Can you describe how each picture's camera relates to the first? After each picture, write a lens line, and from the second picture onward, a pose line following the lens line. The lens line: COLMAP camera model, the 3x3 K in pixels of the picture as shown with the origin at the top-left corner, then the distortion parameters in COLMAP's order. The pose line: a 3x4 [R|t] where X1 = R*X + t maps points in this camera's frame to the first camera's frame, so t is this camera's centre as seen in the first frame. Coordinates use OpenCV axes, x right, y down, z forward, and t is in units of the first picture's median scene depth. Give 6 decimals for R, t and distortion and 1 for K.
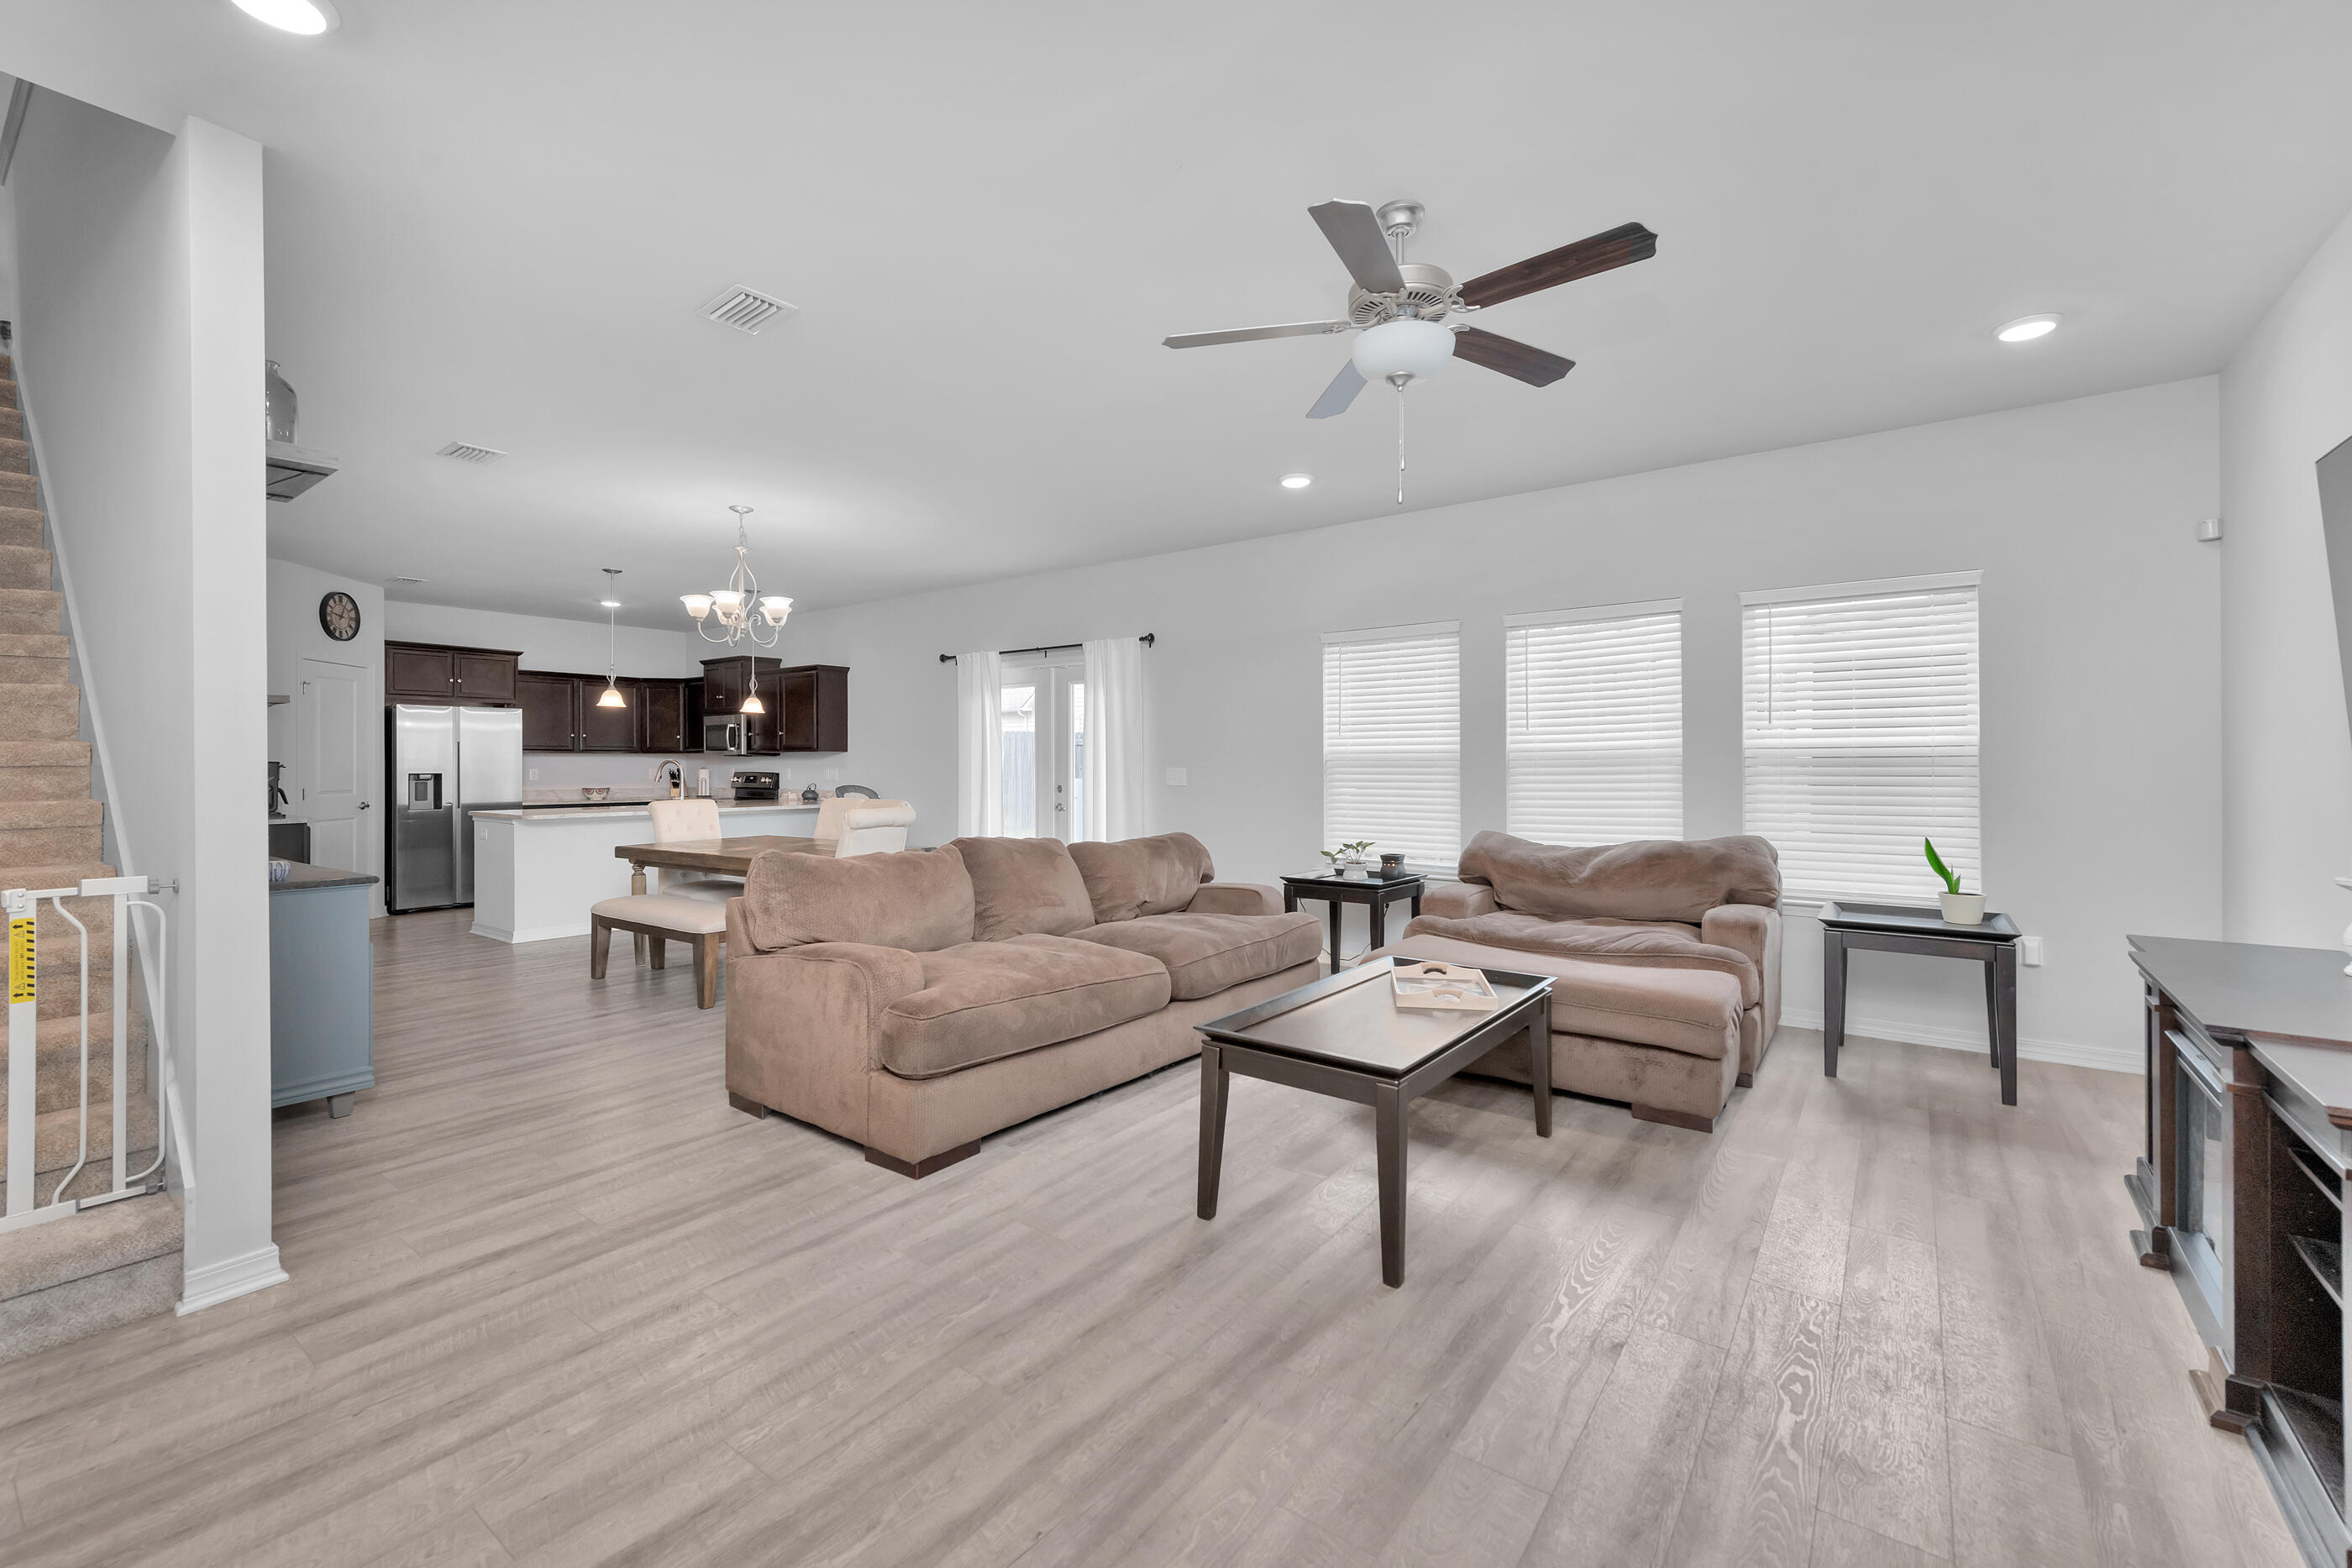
lens RADIAL K [[997.3, 0, 1200.6], [0, 997.3, 768.3], [0, 0, 1]] dist [0.021736, -0.001639]
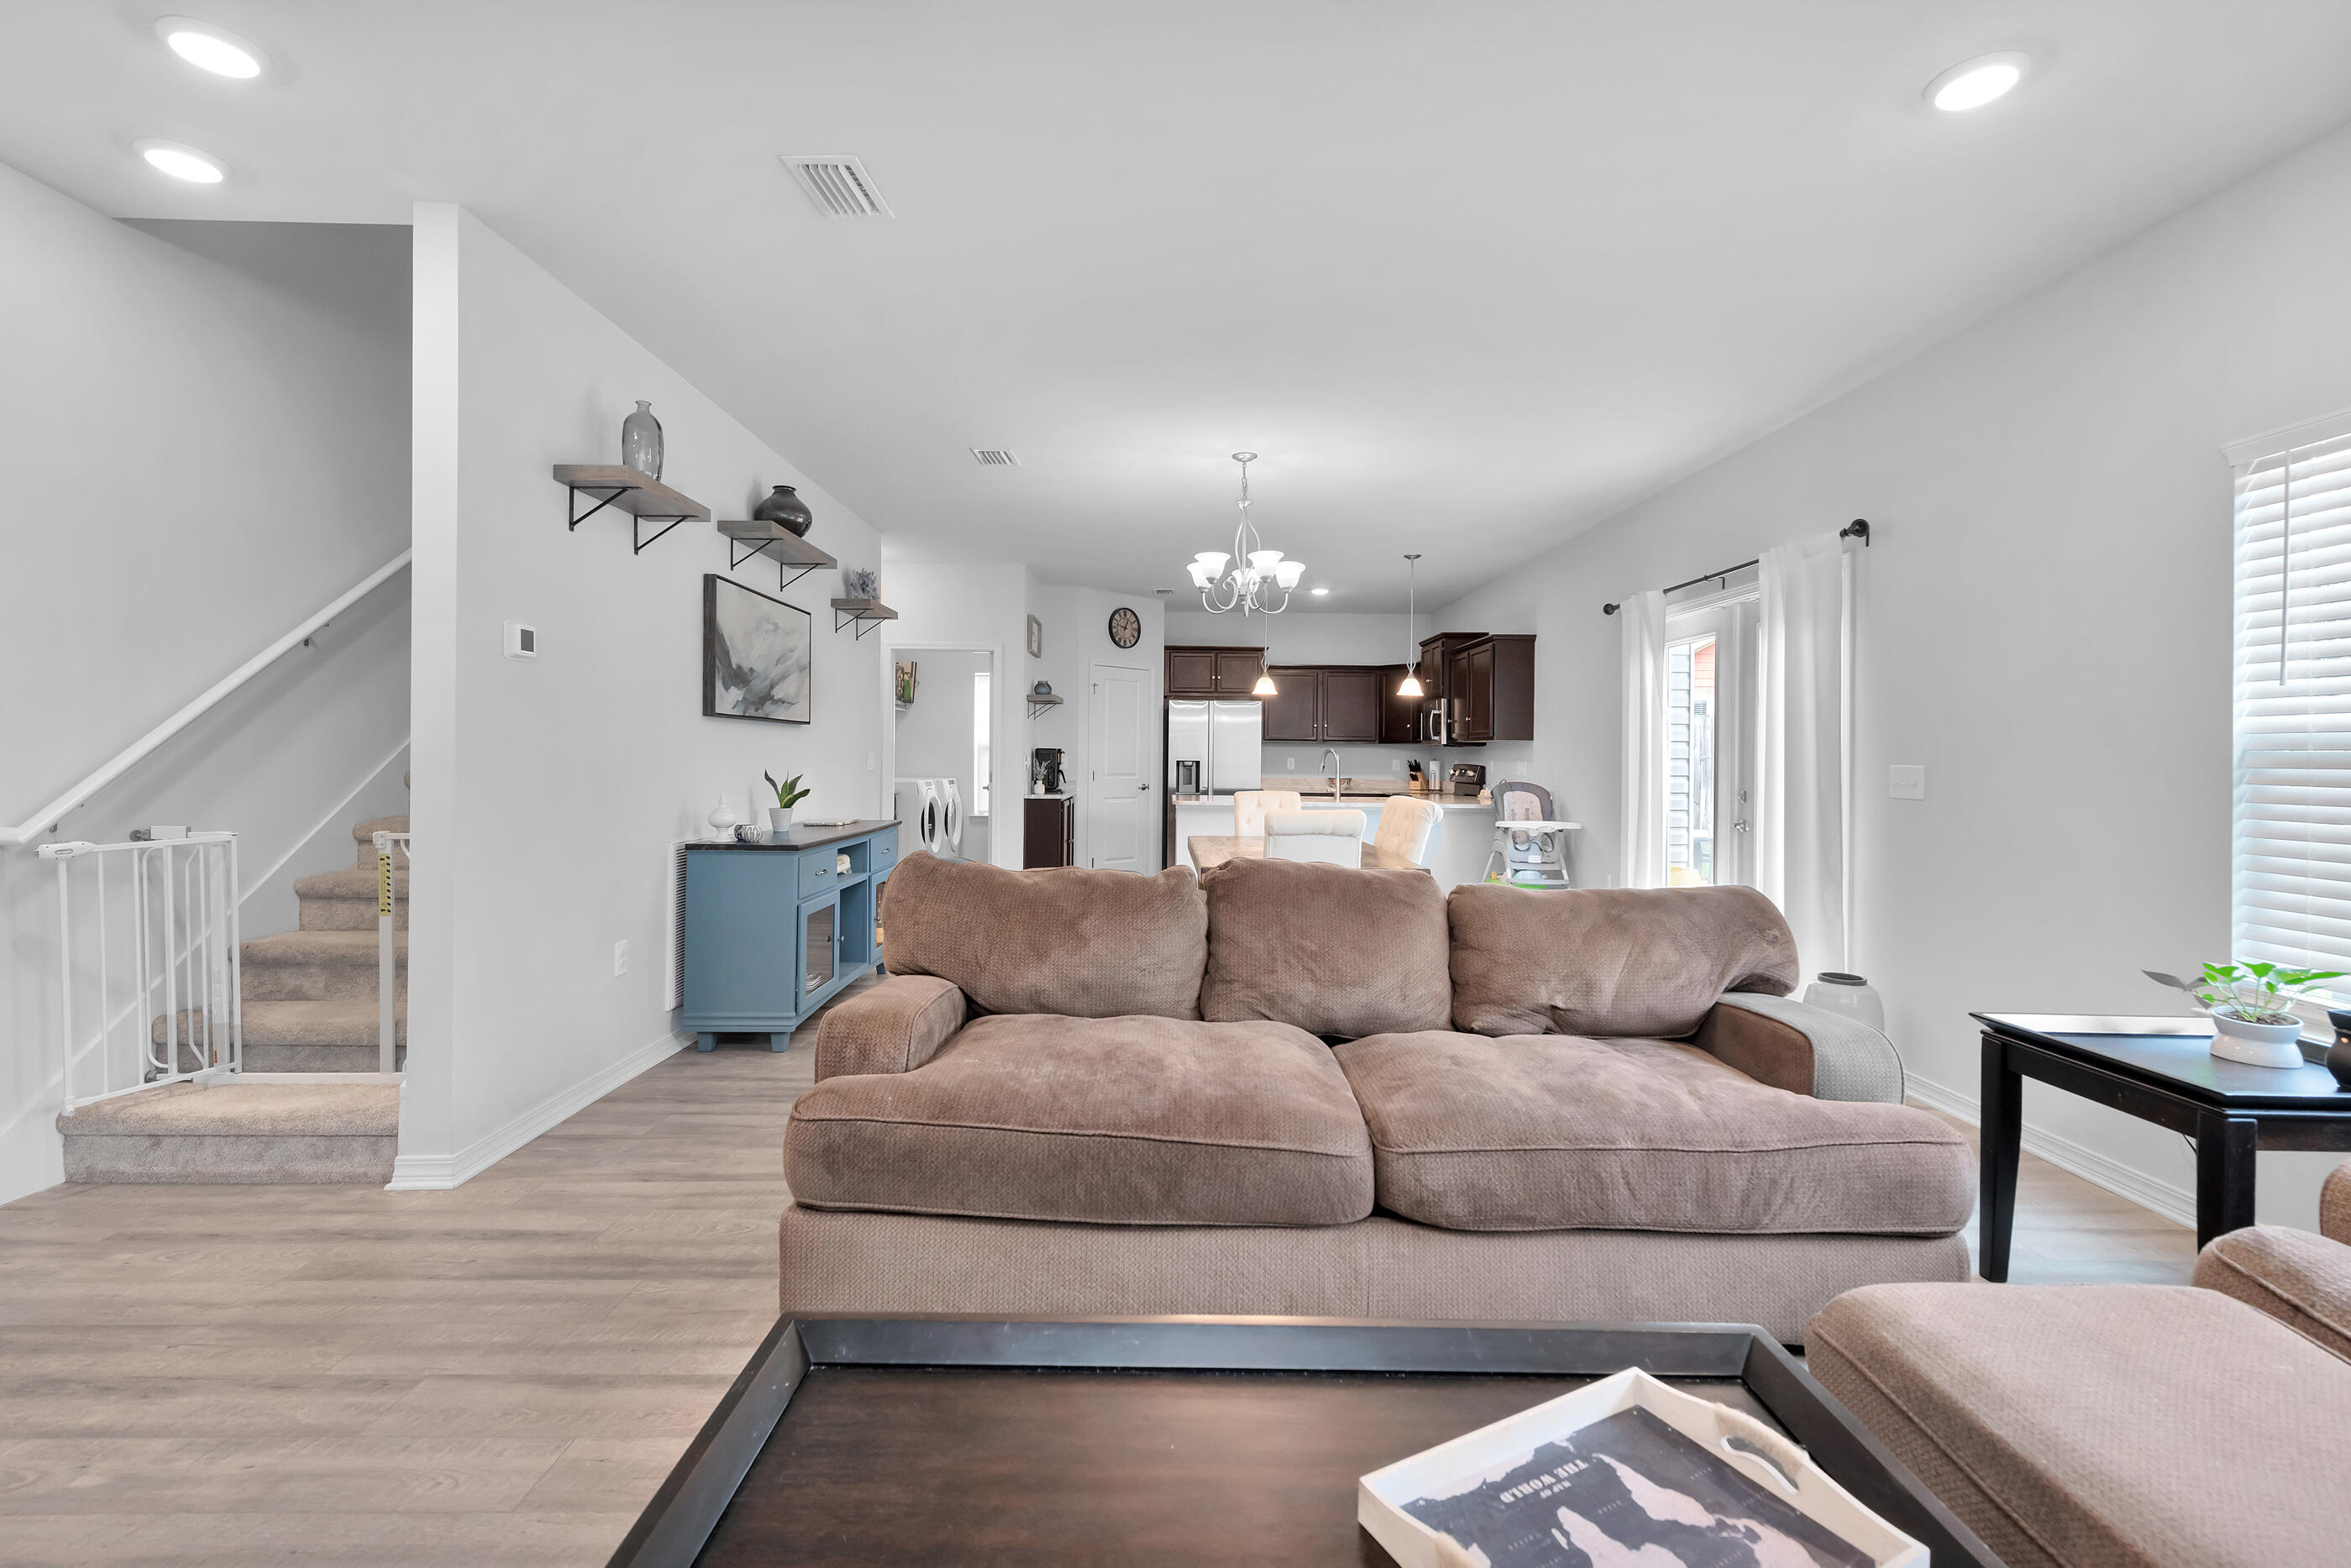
lens RADIAL K [[1034.6, 0, 1162.9], [0, 1034.6, 775.7], [0, 0, 1]] dist [0.003314, -0.000405]
pose [[0.591530, 0.023785, -0.805932, 0.228564], [-0.014968, 0.999716, 0.018518, 0.001352], [0.806144, 0.001109, 0.591718, 0.425374]]
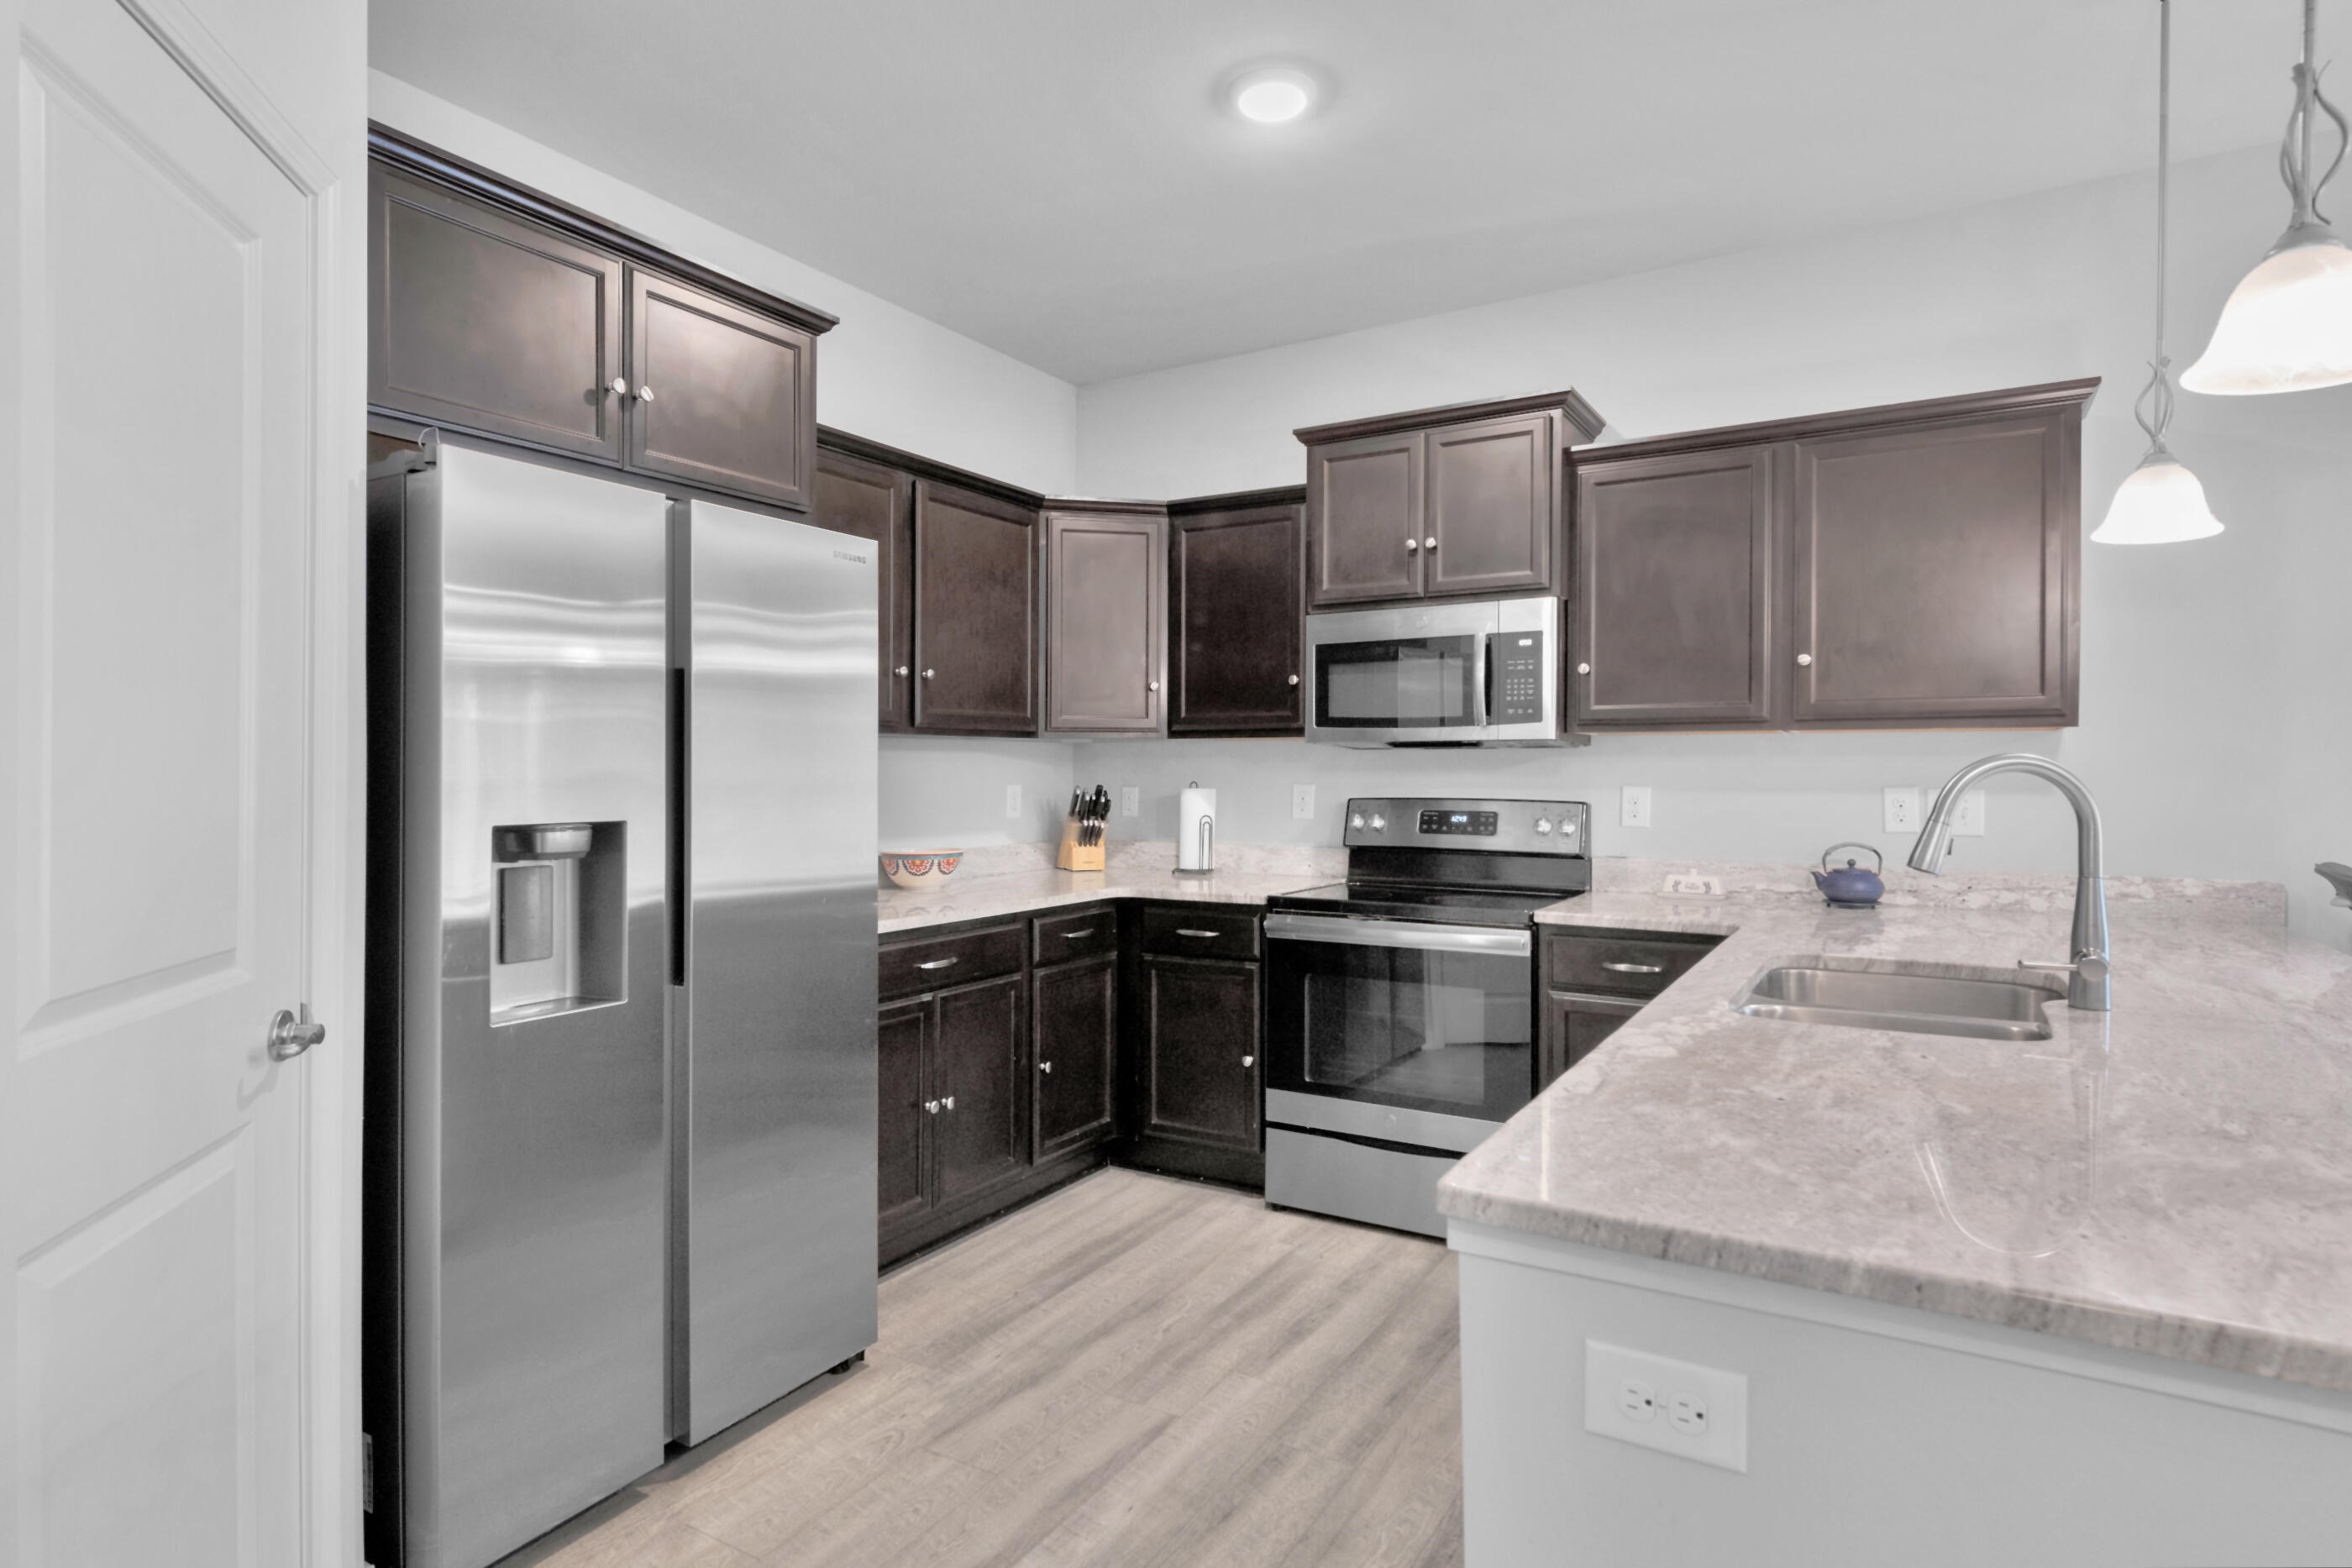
lens RADIAL K [[1178.4, 0, 1168.8], [0, 1178.4, 765.4], [0, 0, 1]] dist [-0.000849, 0.000314]
pose [[0.995519, 0.000645, 0.094560, -0.997731], [0.000049, 0.999973, -0.007337, -0.007007], [-0.094562, 0.007309, 0.995492, 1.137800]]
